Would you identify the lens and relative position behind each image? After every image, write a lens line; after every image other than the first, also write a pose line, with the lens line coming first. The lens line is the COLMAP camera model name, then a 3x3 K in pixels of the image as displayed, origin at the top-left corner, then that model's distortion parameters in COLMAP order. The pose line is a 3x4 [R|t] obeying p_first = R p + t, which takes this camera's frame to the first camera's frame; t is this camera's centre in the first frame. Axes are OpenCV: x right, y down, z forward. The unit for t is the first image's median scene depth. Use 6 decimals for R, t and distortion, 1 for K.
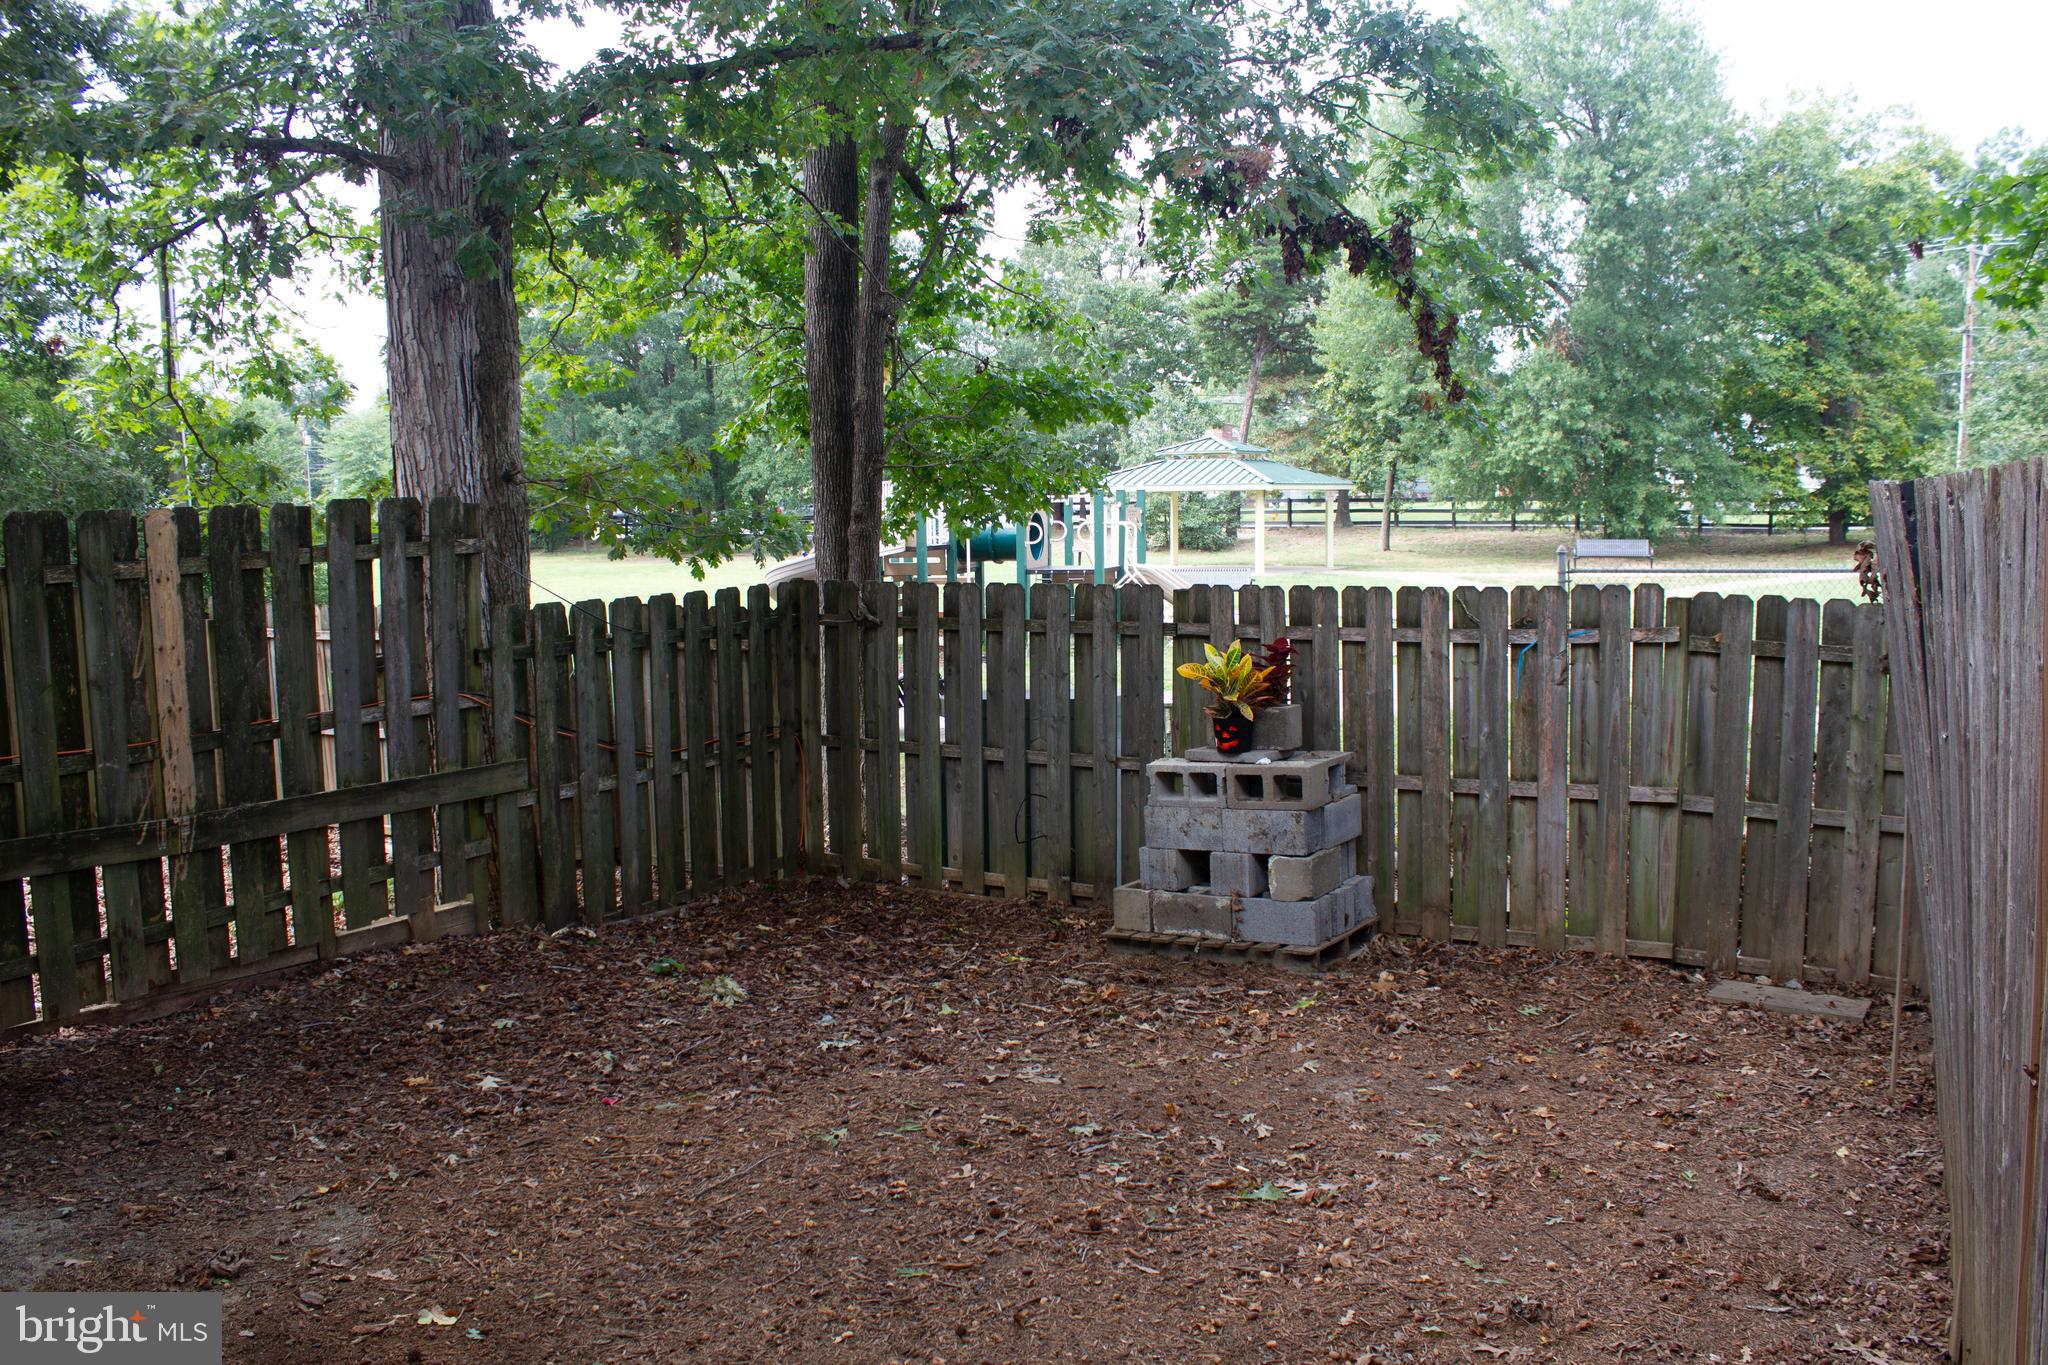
lens RADIAL K [[1705.7, 0, 1022.8], [0, 1705.7, 722.3], [0, 0, 1]] dist [-0.226535, 0.363440]
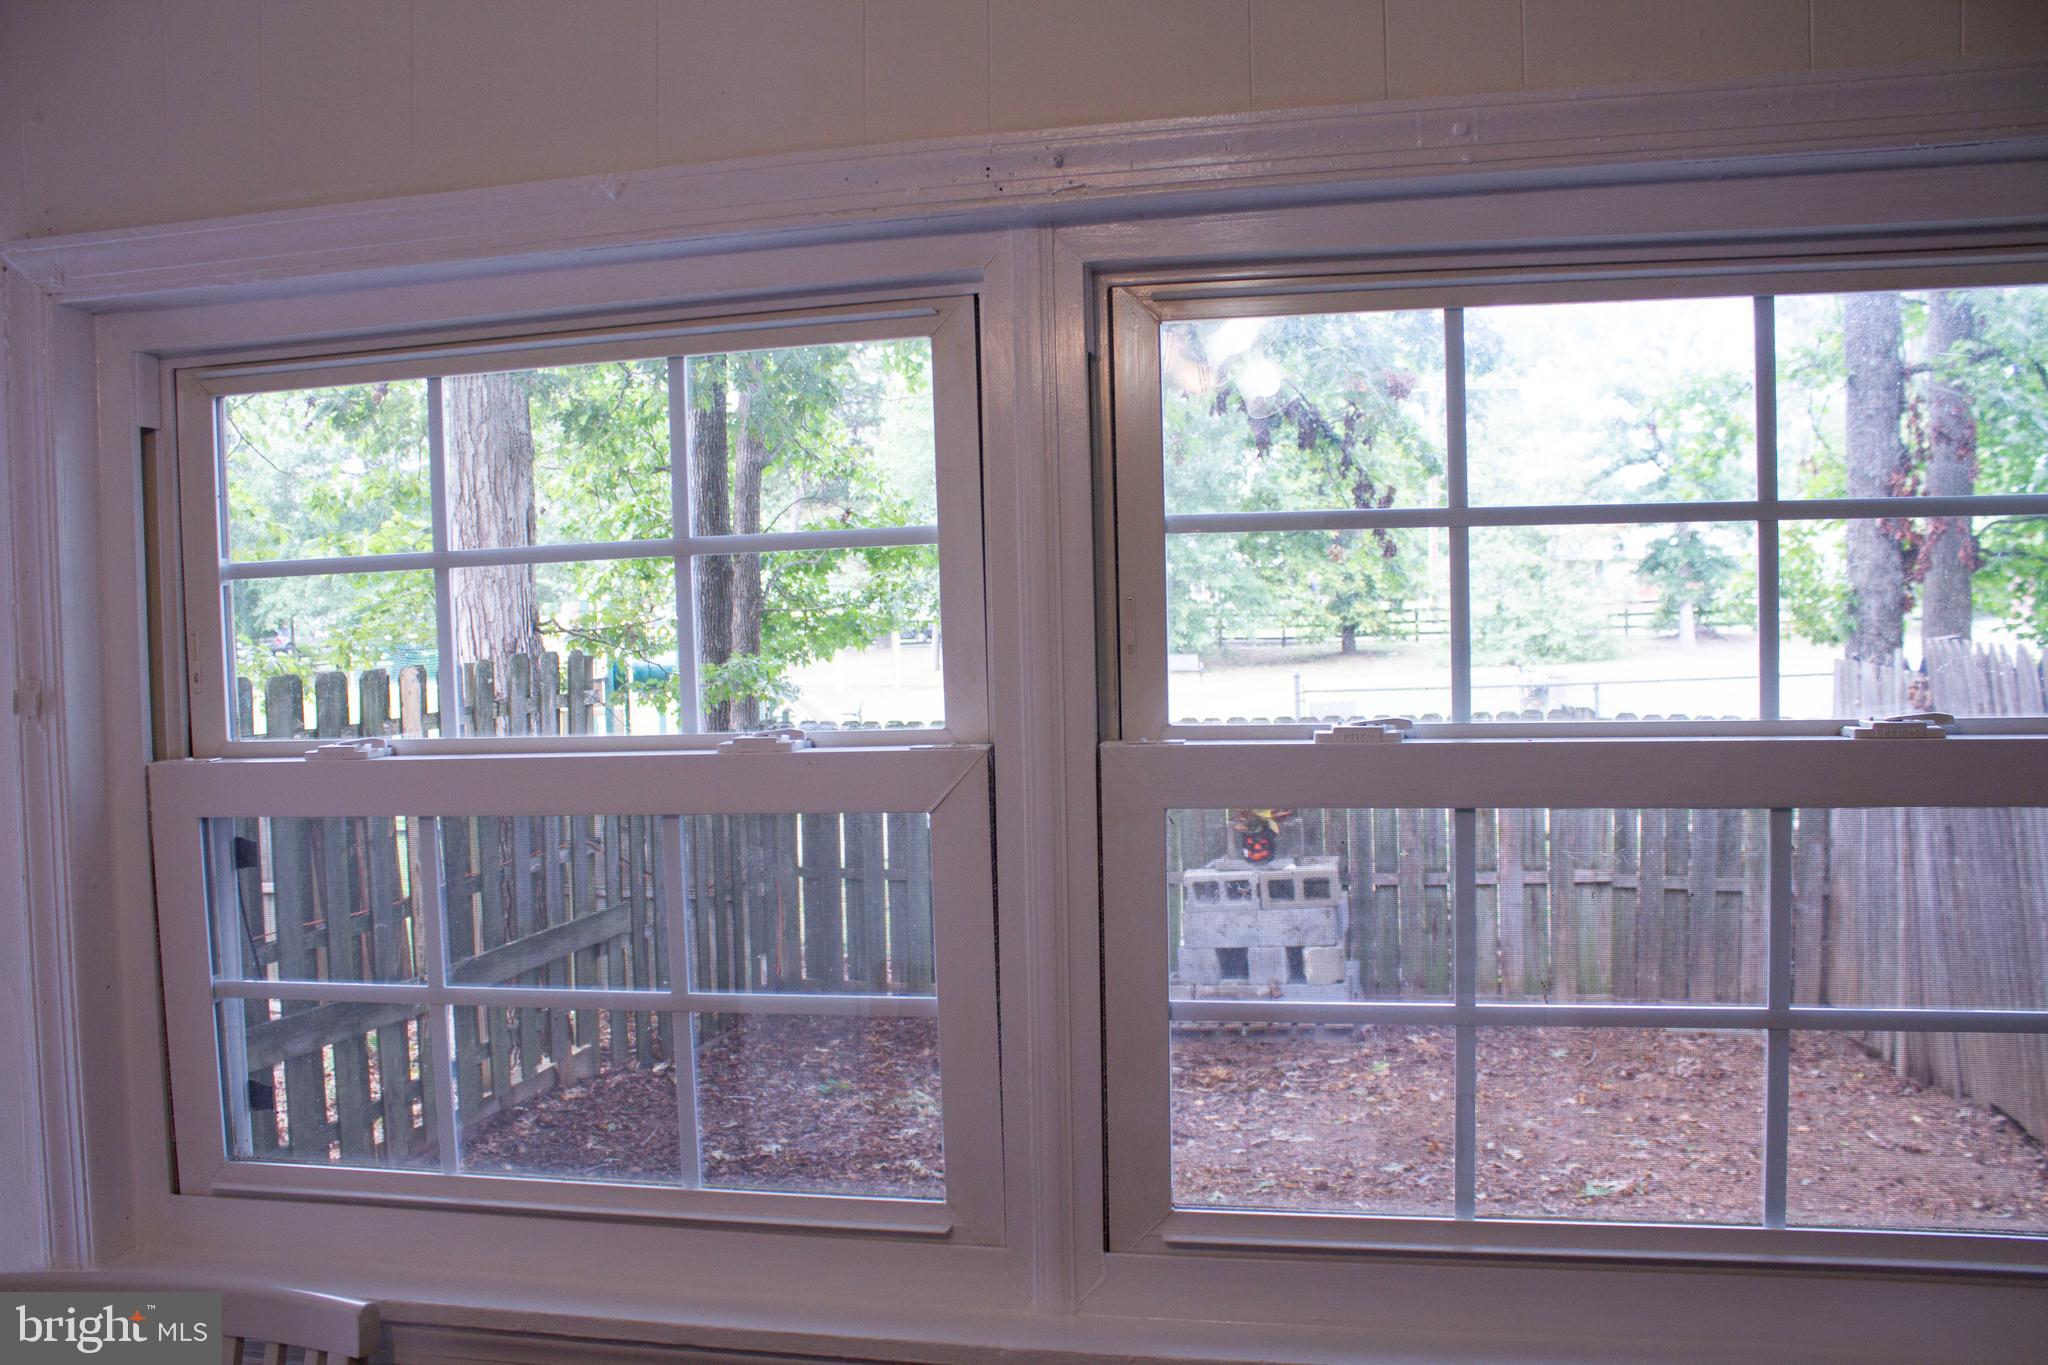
lens RADIAL K [[1705.7, 0, 1022.8], [0, 1705.7, 722.3], [0, 0, 1]] dist [-0.226535, 0.363440]
pose [[0.953811, -0.025935, 0.299287, -0.379363], [0.047084, 0.996860, -0.063671, -0.011028], [-0.296696, 0.074822, 0.952036, -0.065431]]
